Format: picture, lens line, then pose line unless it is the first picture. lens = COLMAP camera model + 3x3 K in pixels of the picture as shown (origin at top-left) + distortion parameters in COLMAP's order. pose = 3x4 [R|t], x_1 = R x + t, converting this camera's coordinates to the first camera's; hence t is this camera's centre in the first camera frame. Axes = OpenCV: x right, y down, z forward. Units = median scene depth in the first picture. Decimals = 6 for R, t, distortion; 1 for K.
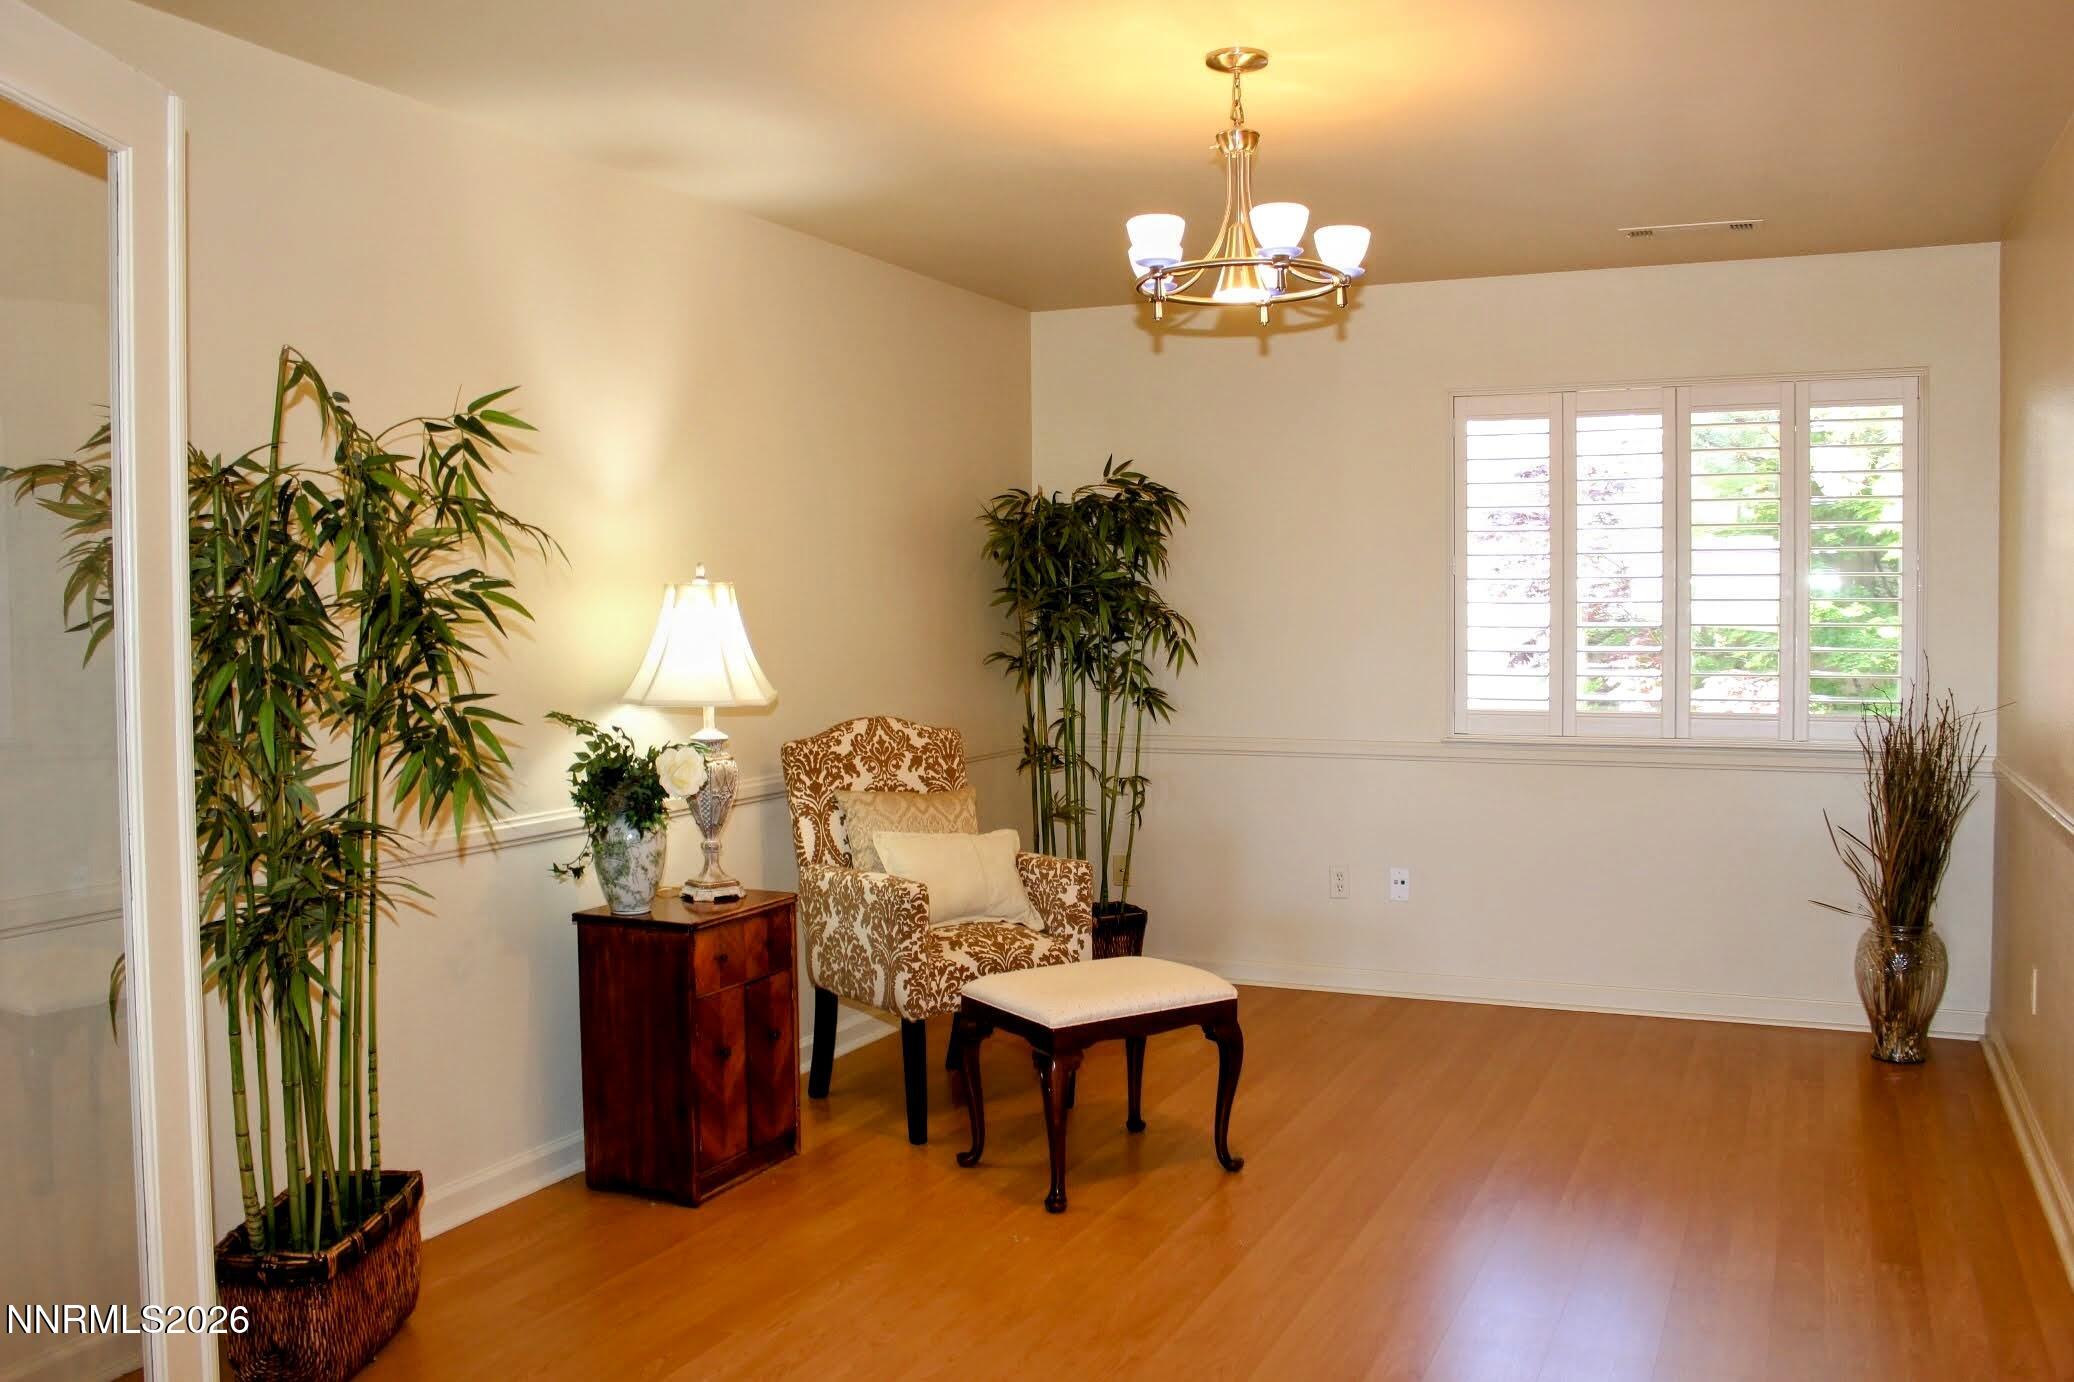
lens RADIAL K [[1736.3, 0, 1034.2], [0, 1736.3, 678.2], [0, 0, 1]] dist [-0.153268, 0.124630]
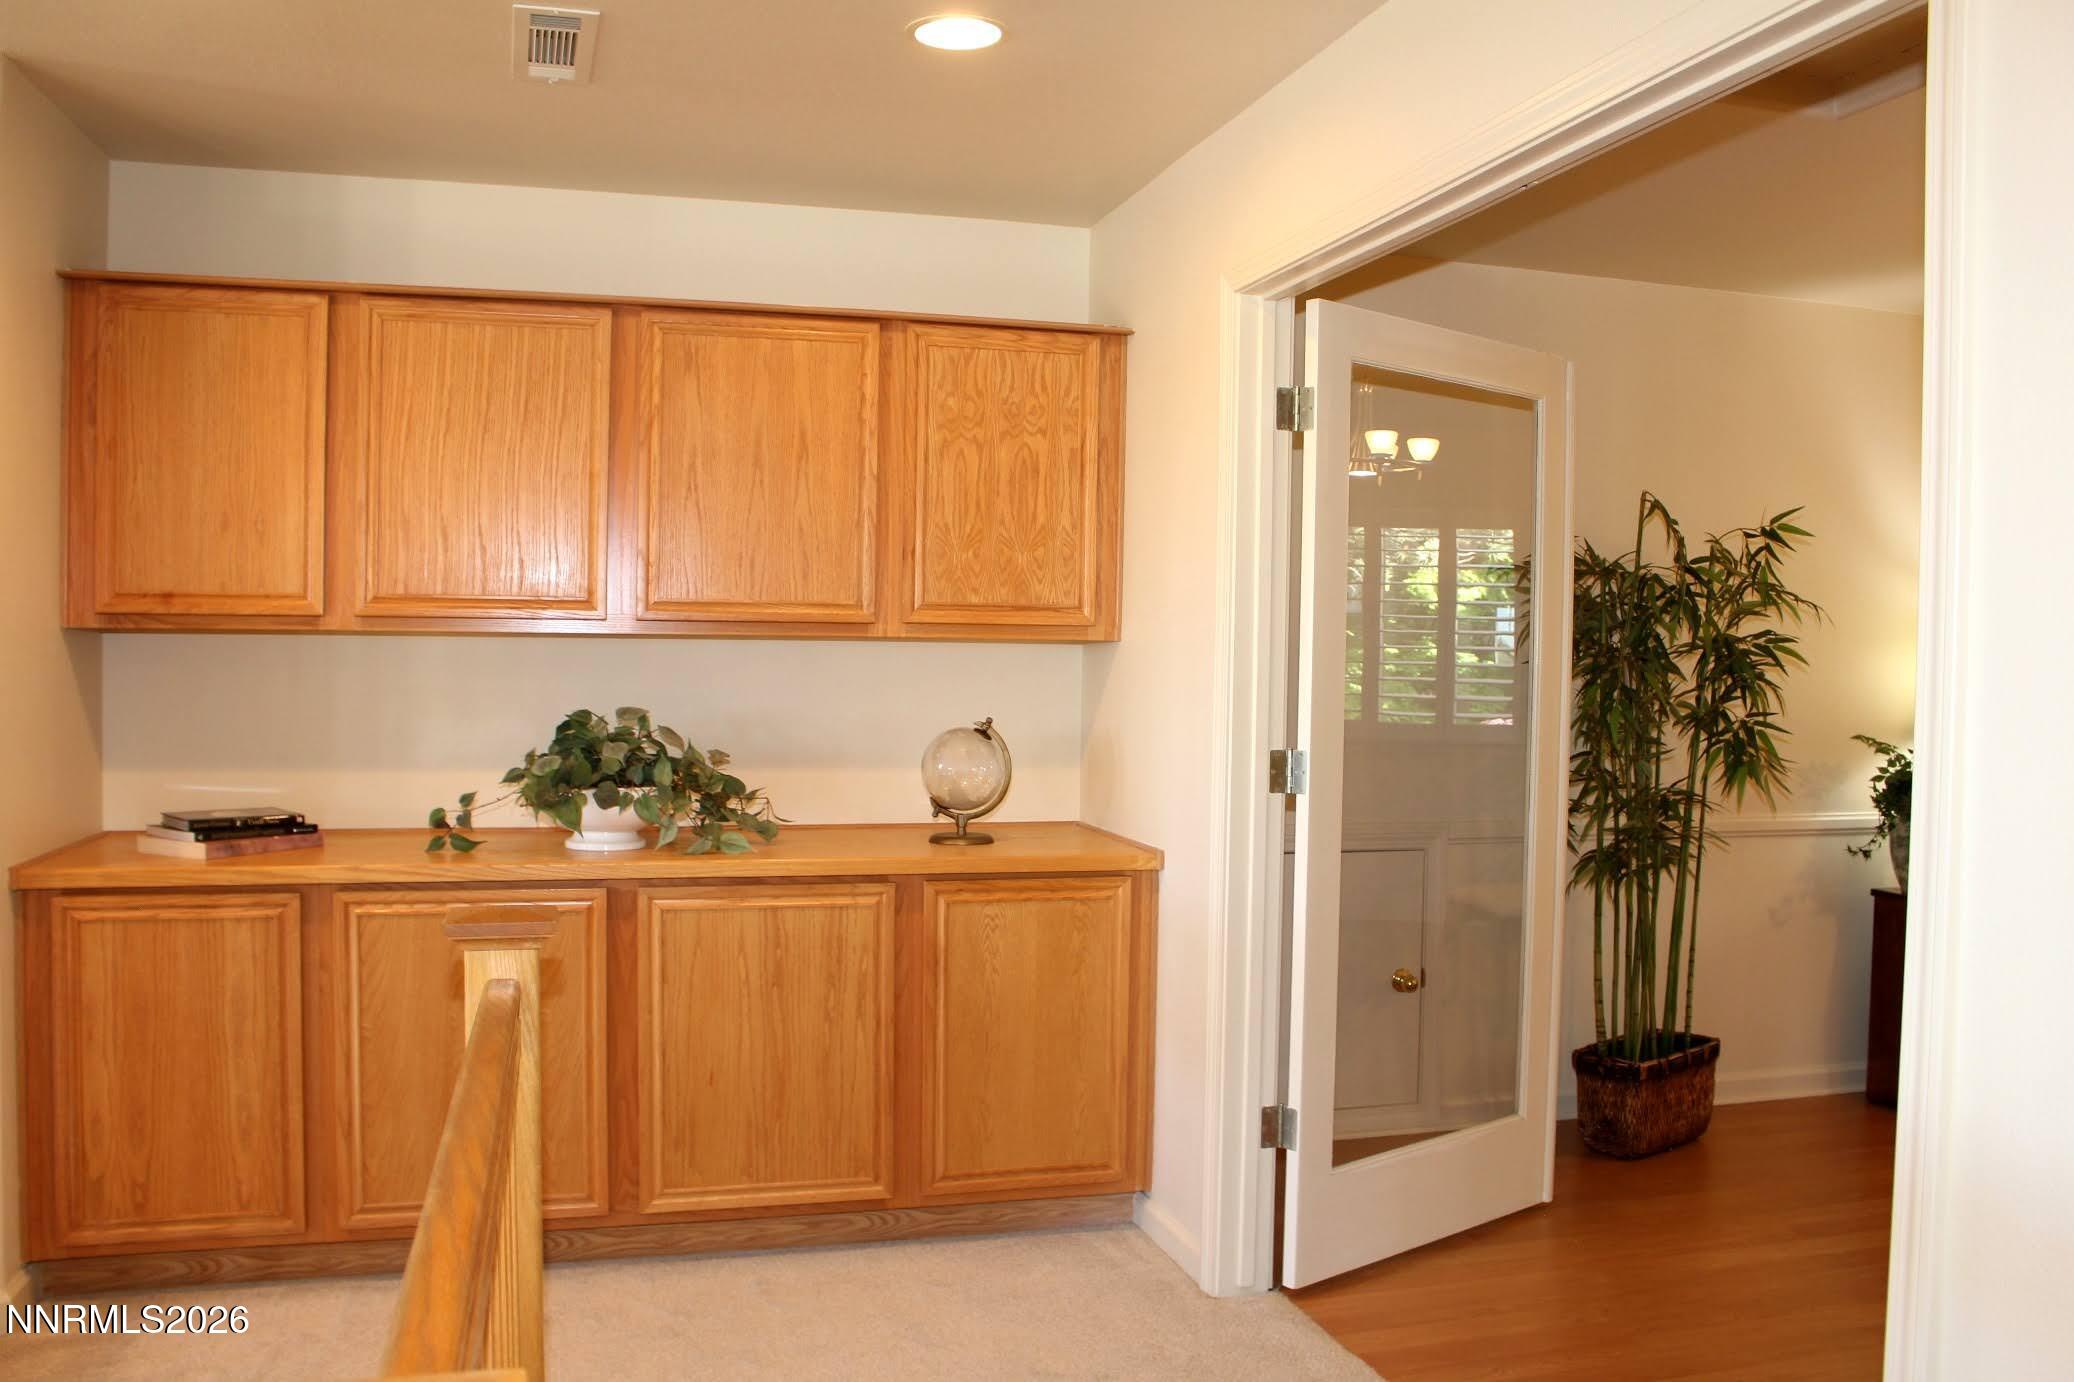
lens RADIAL K [[1736.3, 0, 1034.8], [0, 1736.3, 685.7], [0, 0, 1]] dist [-0.153268, 0.124630]
pose [[0.663392, 0.036028, -0.747404, 0.360107], [-0.053027, 0.998593, 0.001069, 0.017929], [0.746390, 0.038923, 0.664369, -0.471109]]
